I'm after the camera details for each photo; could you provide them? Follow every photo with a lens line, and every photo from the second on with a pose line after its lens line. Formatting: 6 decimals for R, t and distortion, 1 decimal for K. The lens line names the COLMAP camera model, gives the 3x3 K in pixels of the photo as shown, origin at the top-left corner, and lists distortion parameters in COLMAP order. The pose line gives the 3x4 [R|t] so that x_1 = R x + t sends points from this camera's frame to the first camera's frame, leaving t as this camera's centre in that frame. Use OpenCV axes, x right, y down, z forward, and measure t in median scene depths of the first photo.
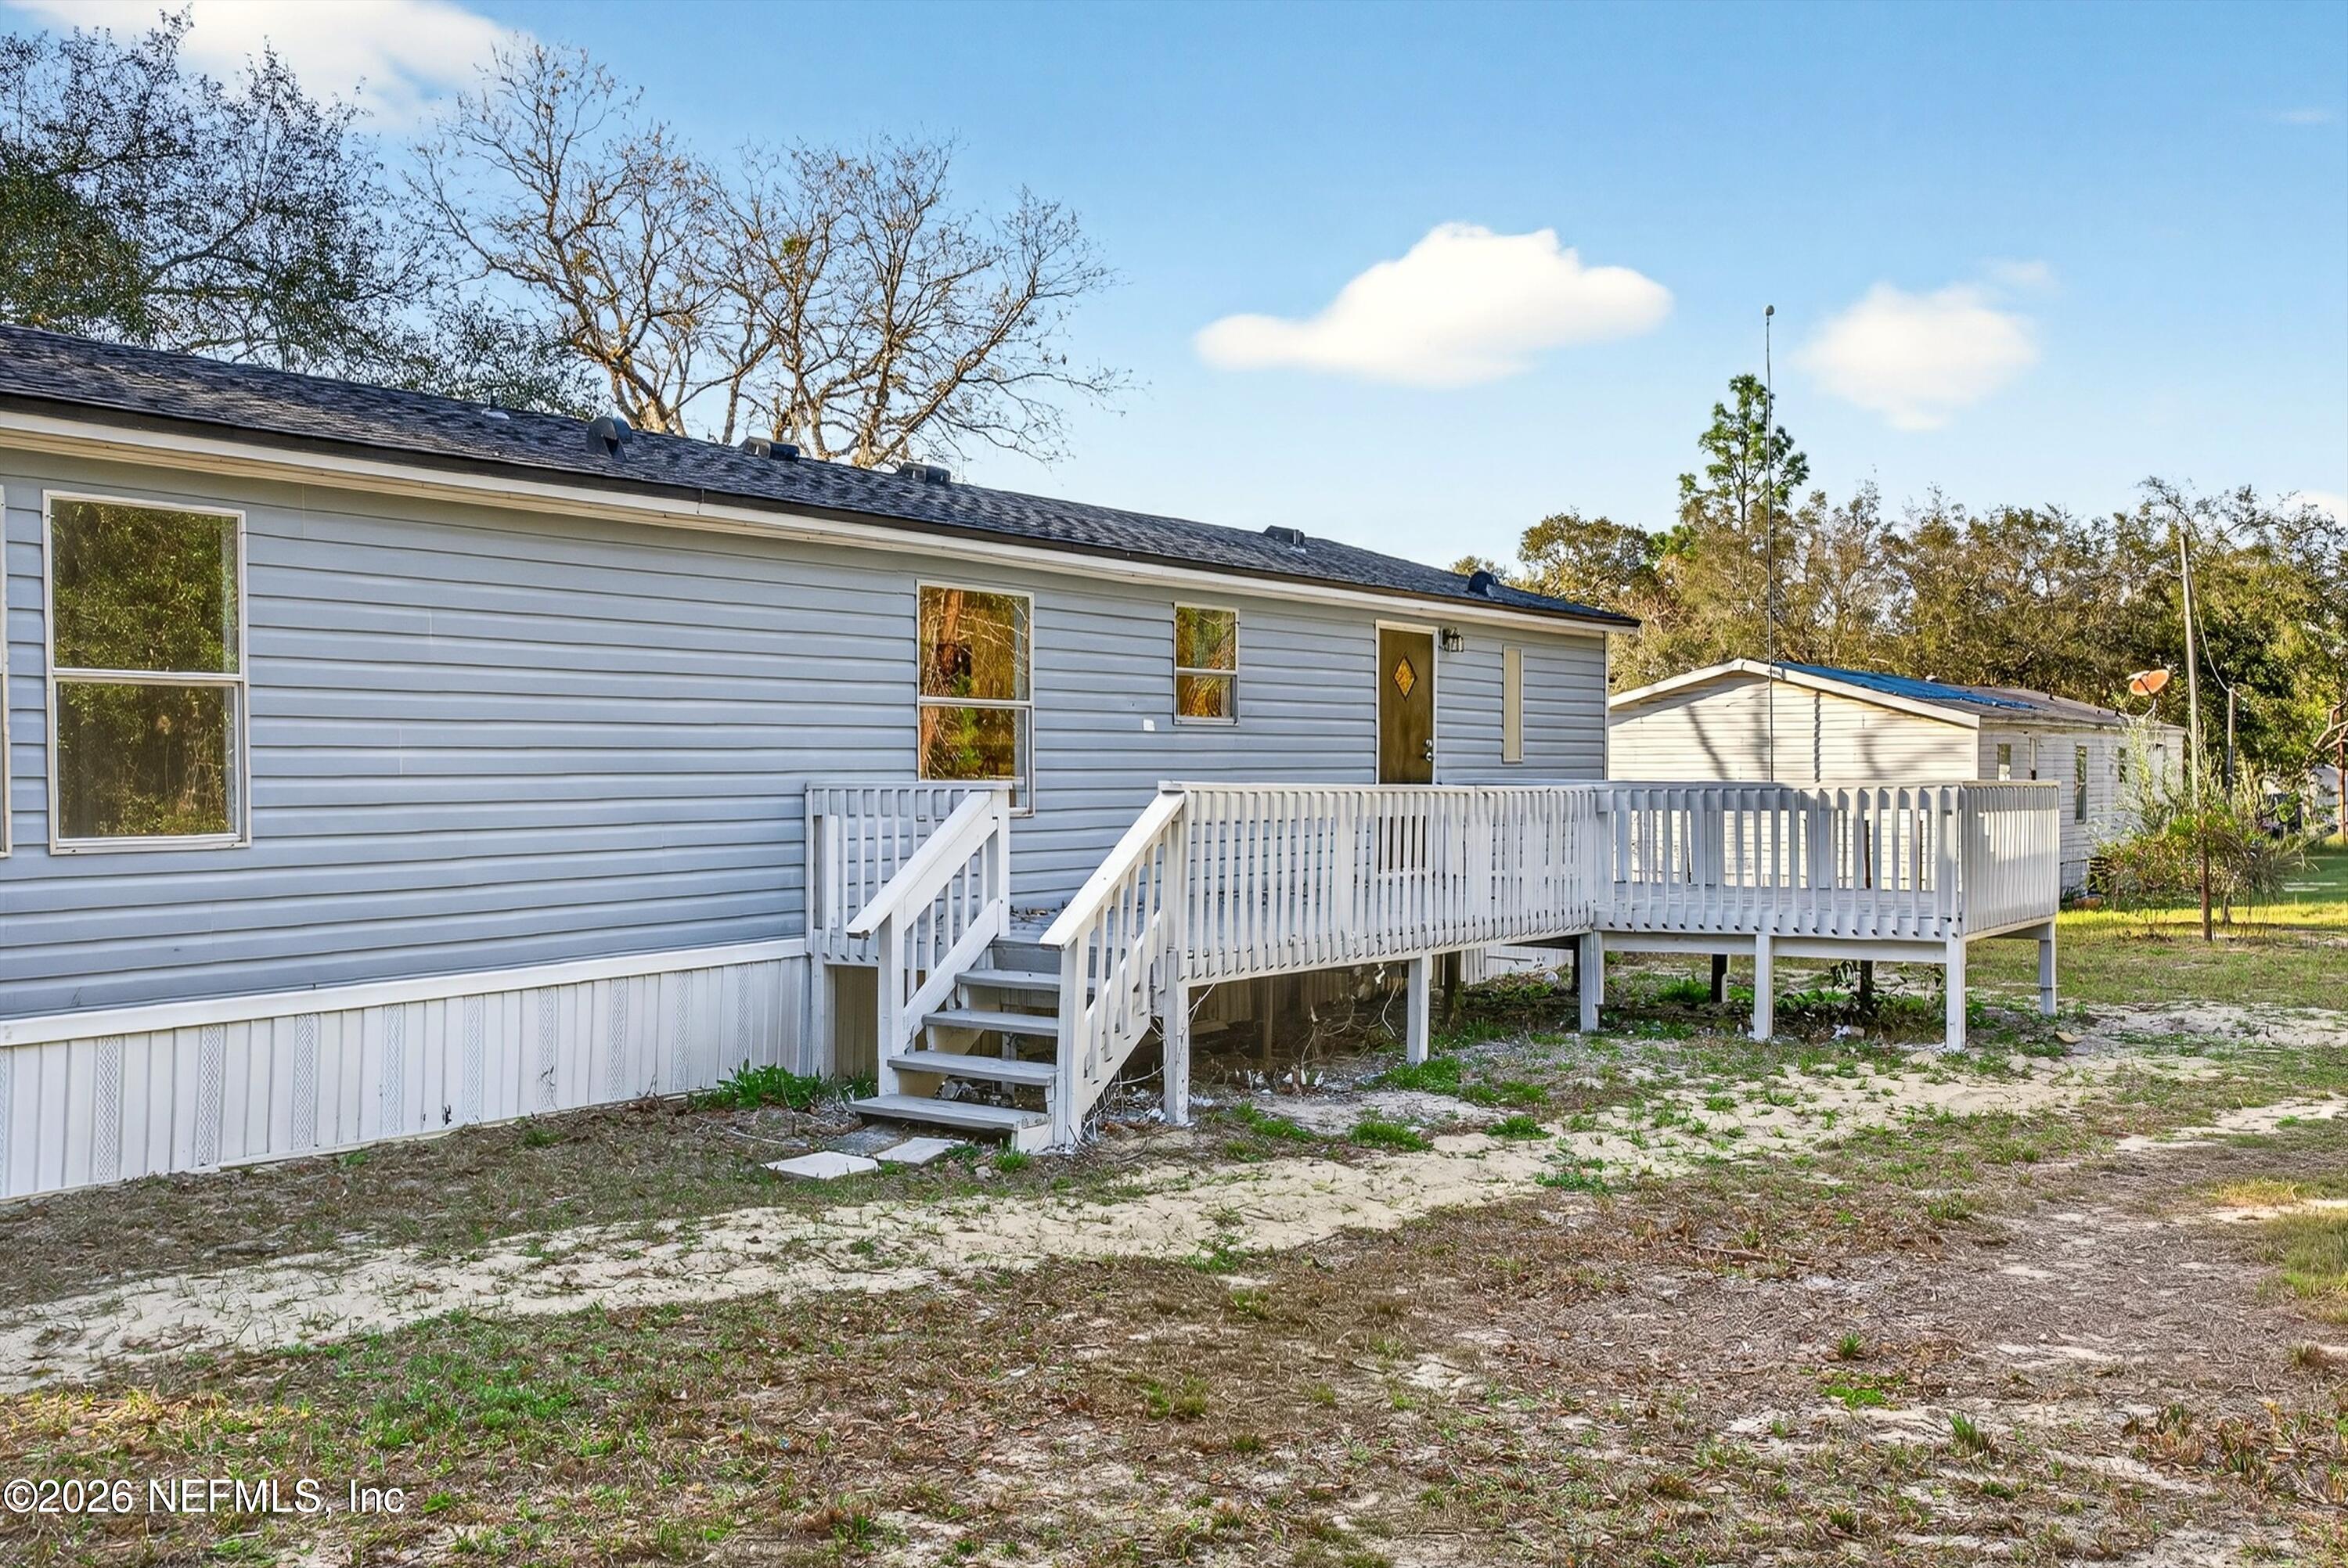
lens RADIAL K [[1909.2, 0, 1174.0], [0, 1909.2, 784.0], [0, 0, 1]] dist [-0.015849, 0.040808]
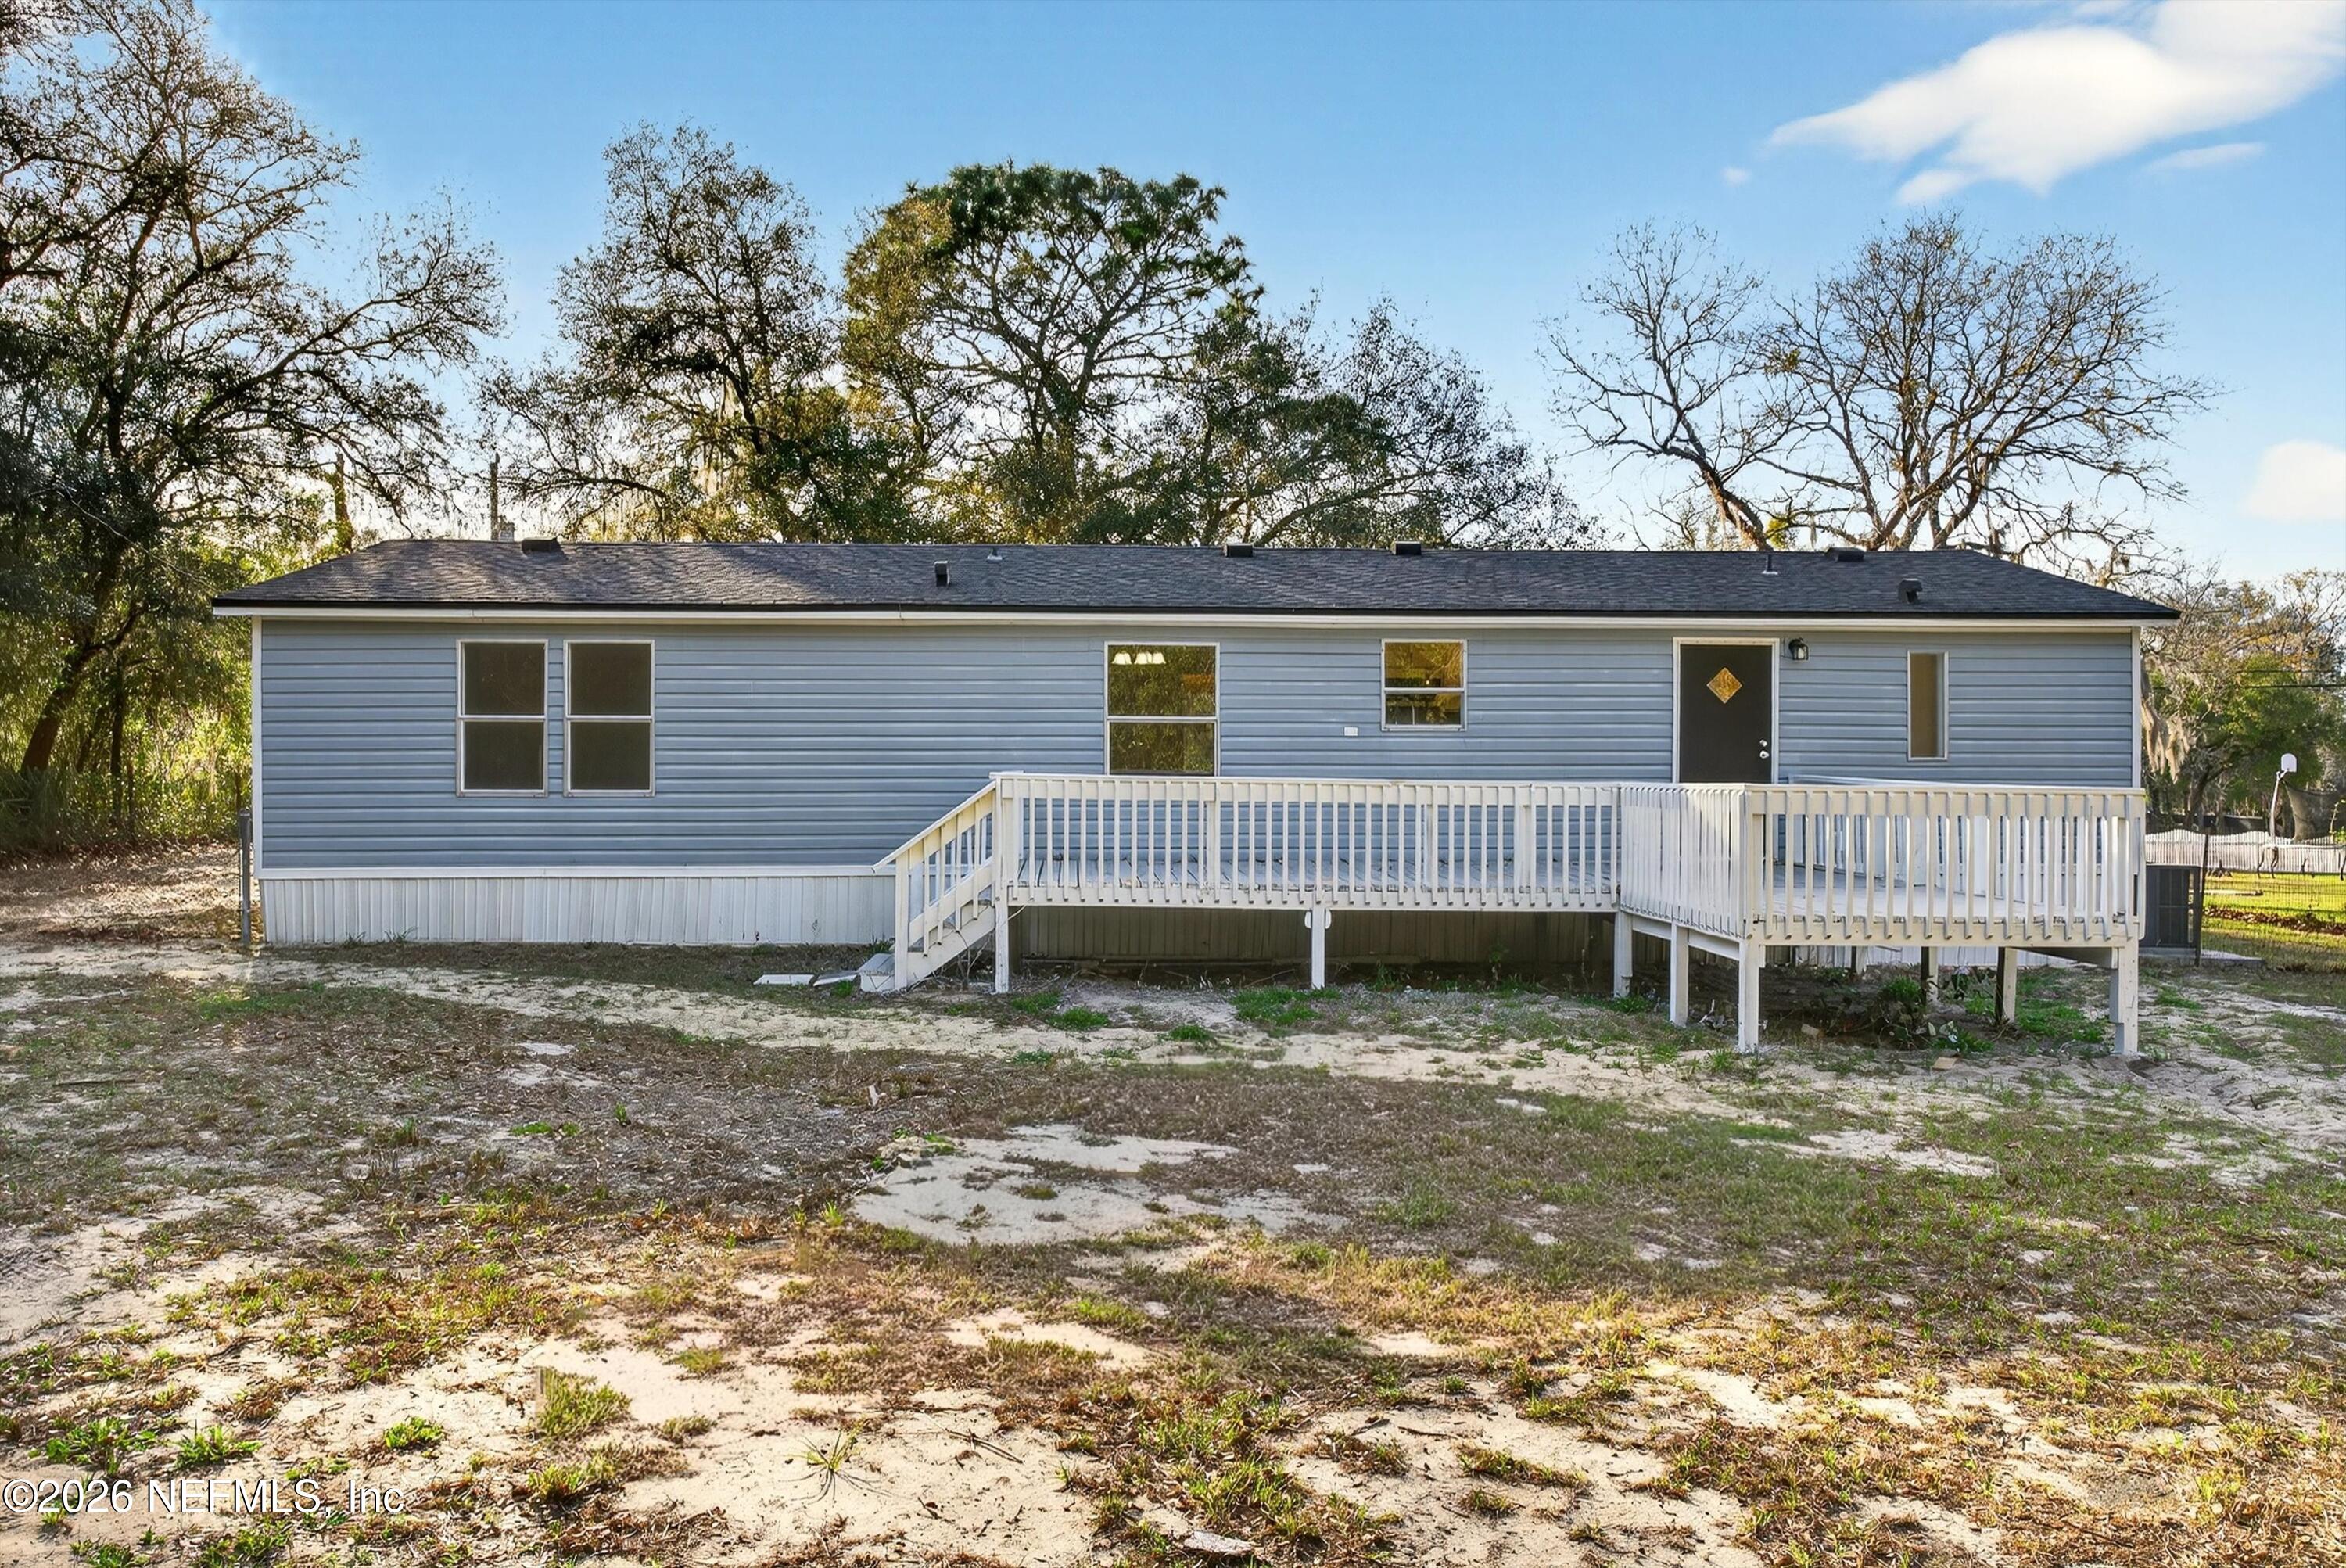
lens RADIAL K [[1132.7, 0, 1173.0], [0, 1132.7, 784.0], [0, 0, 1]] dist [0.003056, 0.000392]
pose [[0.671581, 0.011576, -0.740840, 0.496021], [-0.007097, 0.999933, 0.009191, 0.002197], [0.740897, -0.000915, 0.671618, 0.334690]]
